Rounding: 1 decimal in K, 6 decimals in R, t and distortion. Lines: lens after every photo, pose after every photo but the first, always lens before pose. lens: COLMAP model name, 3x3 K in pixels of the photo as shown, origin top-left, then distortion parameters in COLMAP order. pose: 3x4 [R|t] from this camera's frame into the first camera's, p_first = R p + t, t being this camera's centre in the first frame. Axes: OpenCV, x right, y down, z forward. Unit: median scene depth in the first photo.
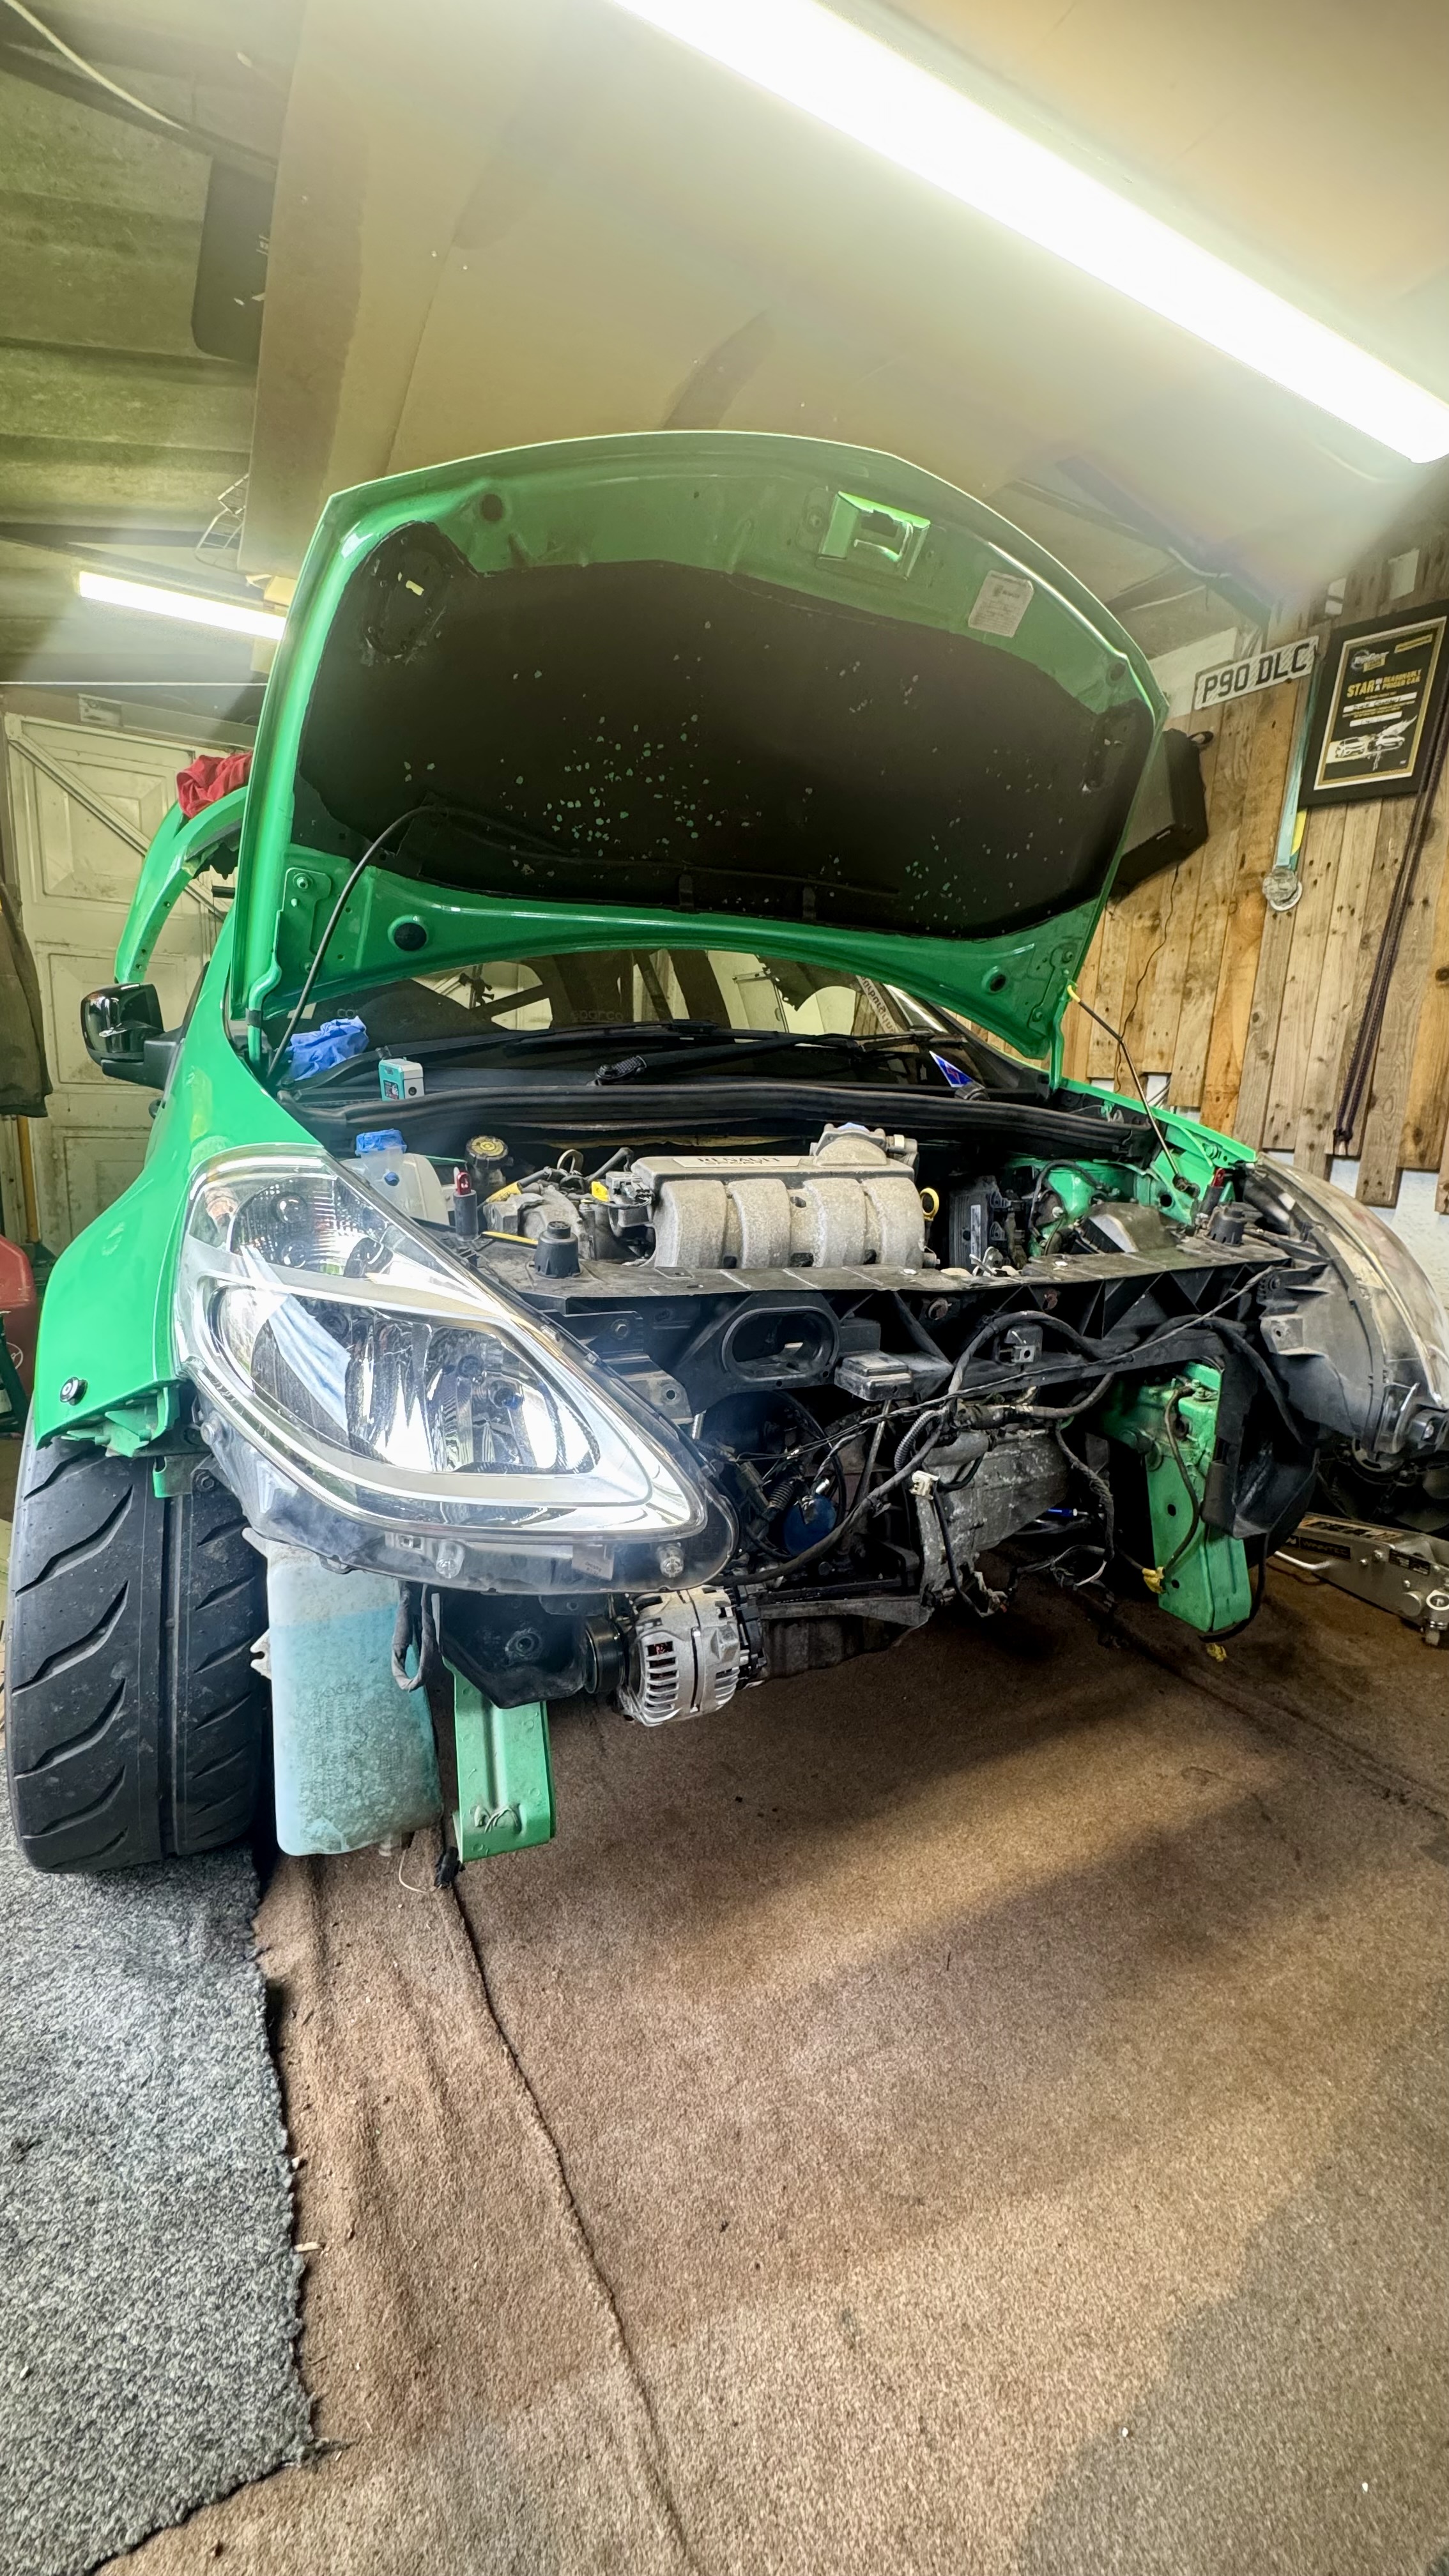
lens RADIAL K [[1030.4, 0, 748.2], [0, 1030.4, 1336.0], [0, 0, 1]] dist [-0.001473, -0.000199]
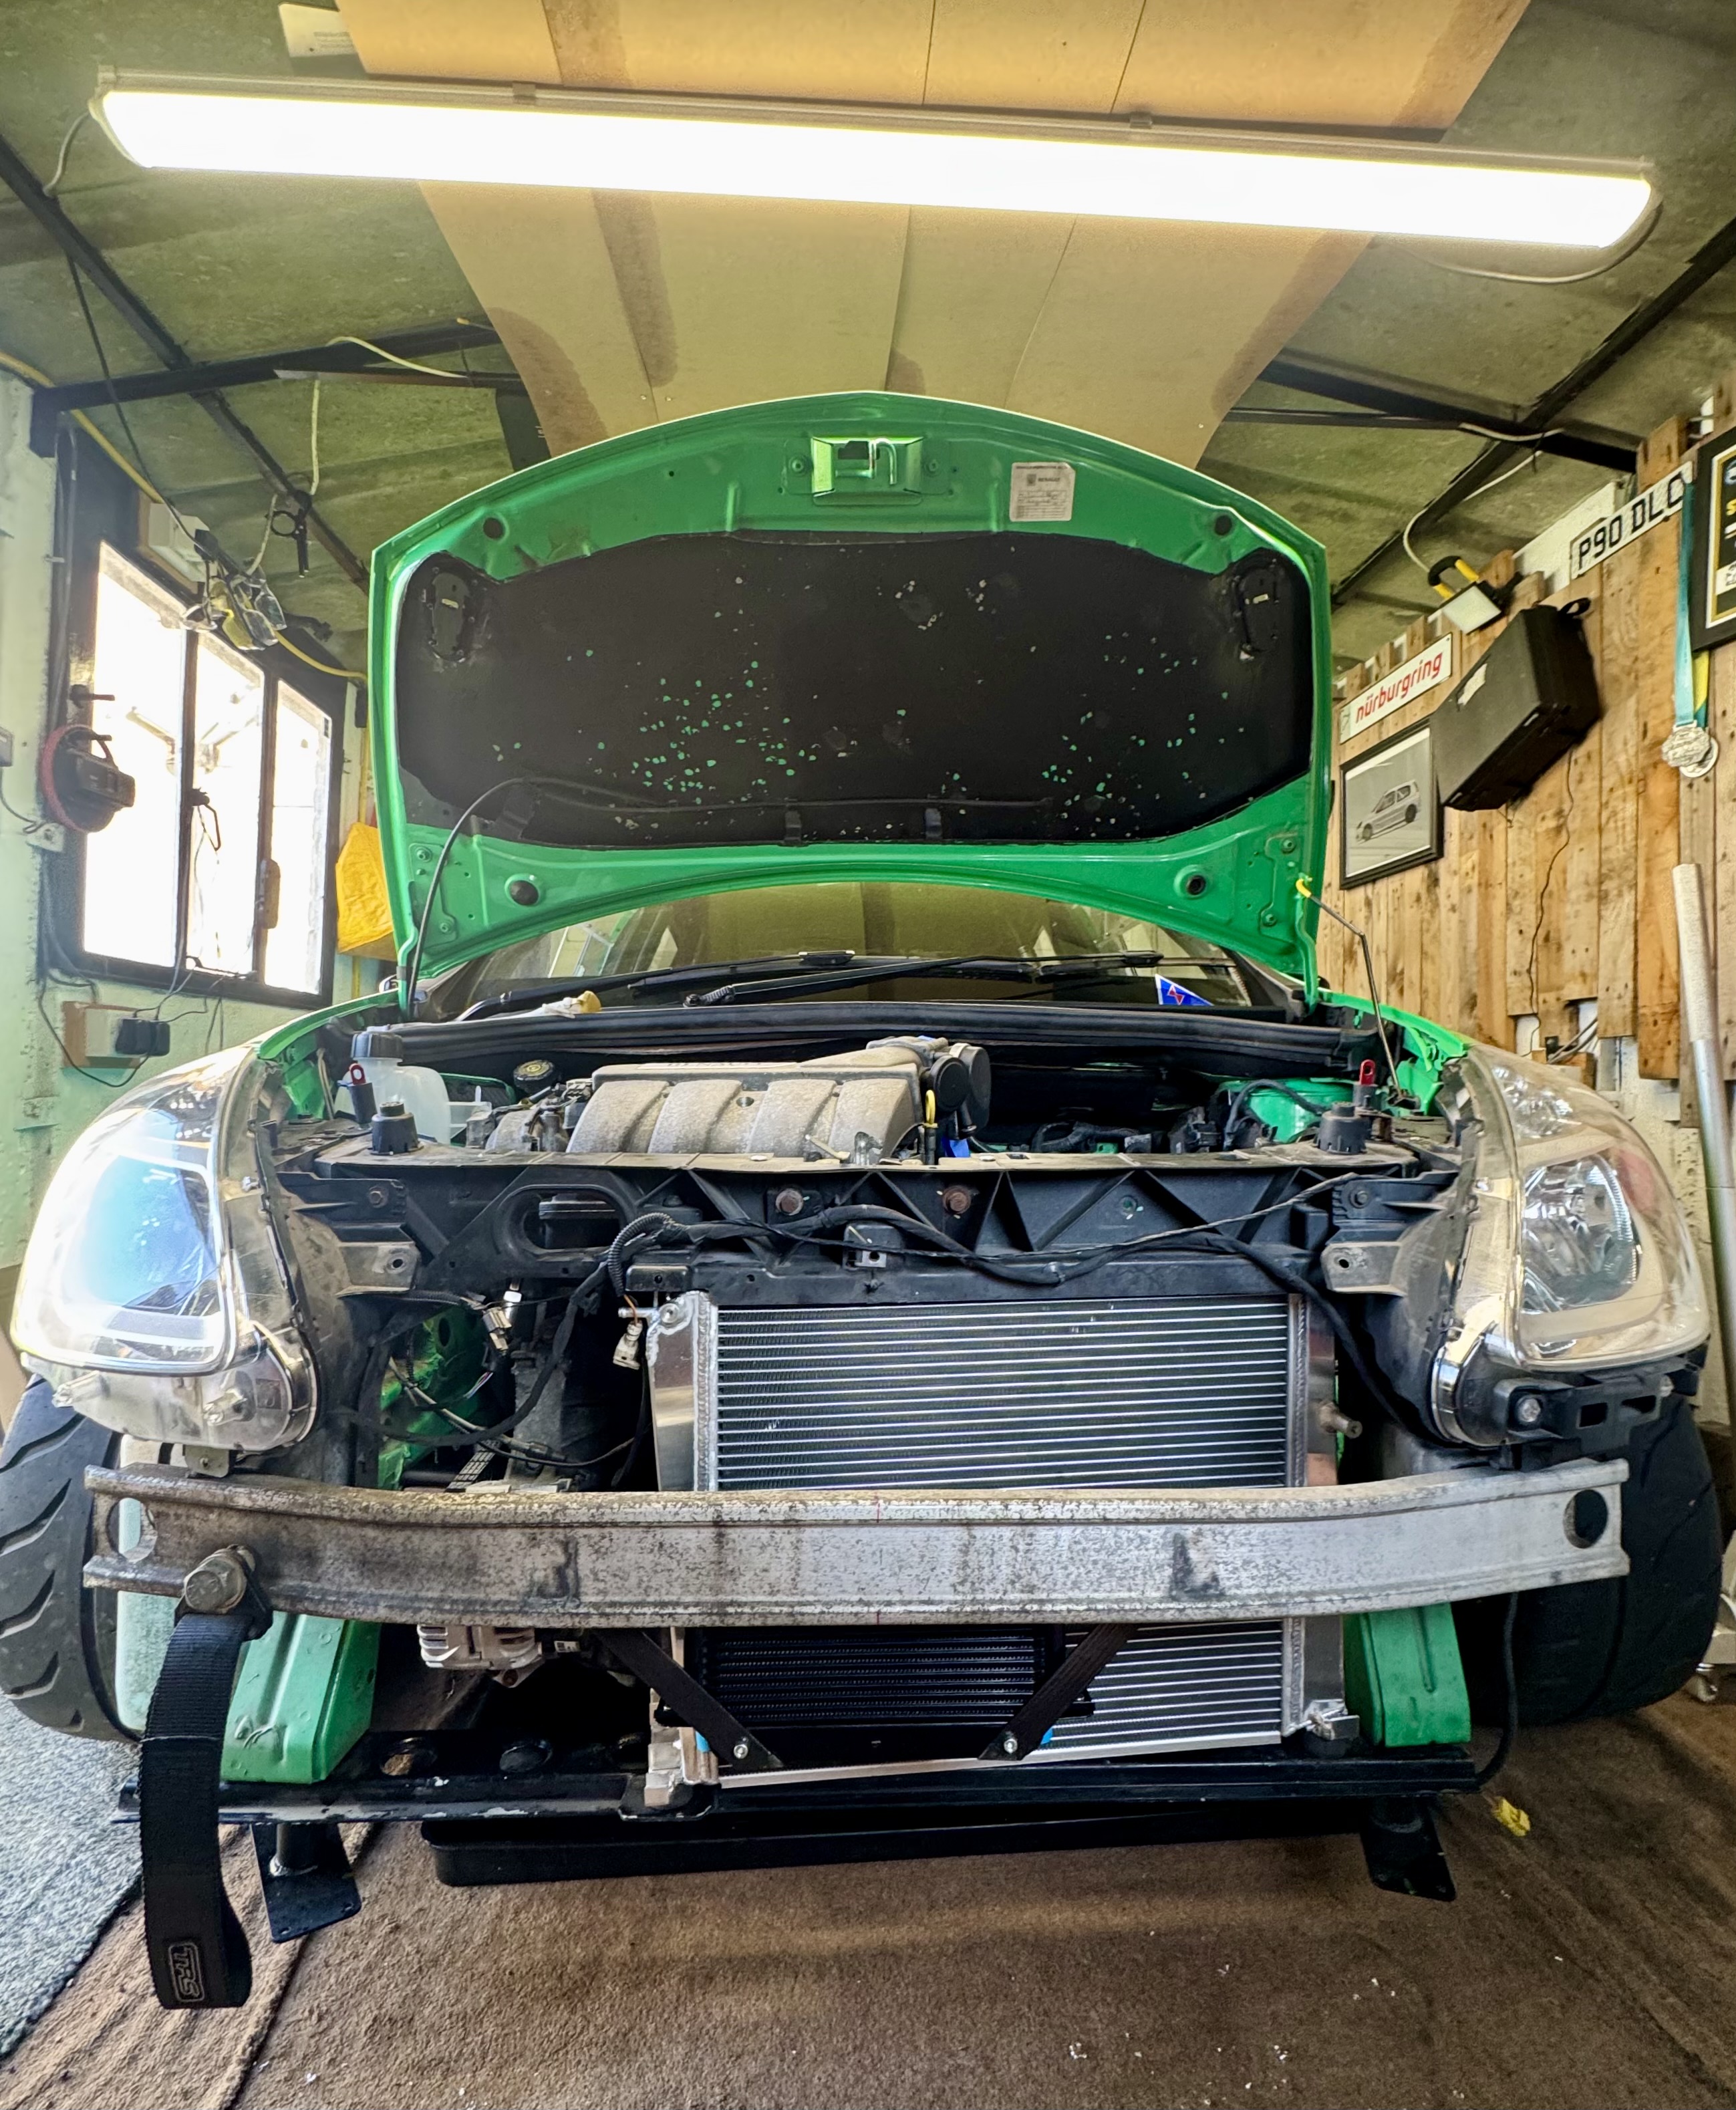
lens RADIAL K [[1078.6, 0, 896.2], [0, 1078.6, 1126.0], [0, 0, 1]] dist [-0.024615, 0.001122]
pose [[0.912573, -0.031233, -0.407719, 0.297318], [-0.059508, 0.976321, -0.207983, 0.042208], [0.404560, 0.214062, 0.889105, 0.114891]]
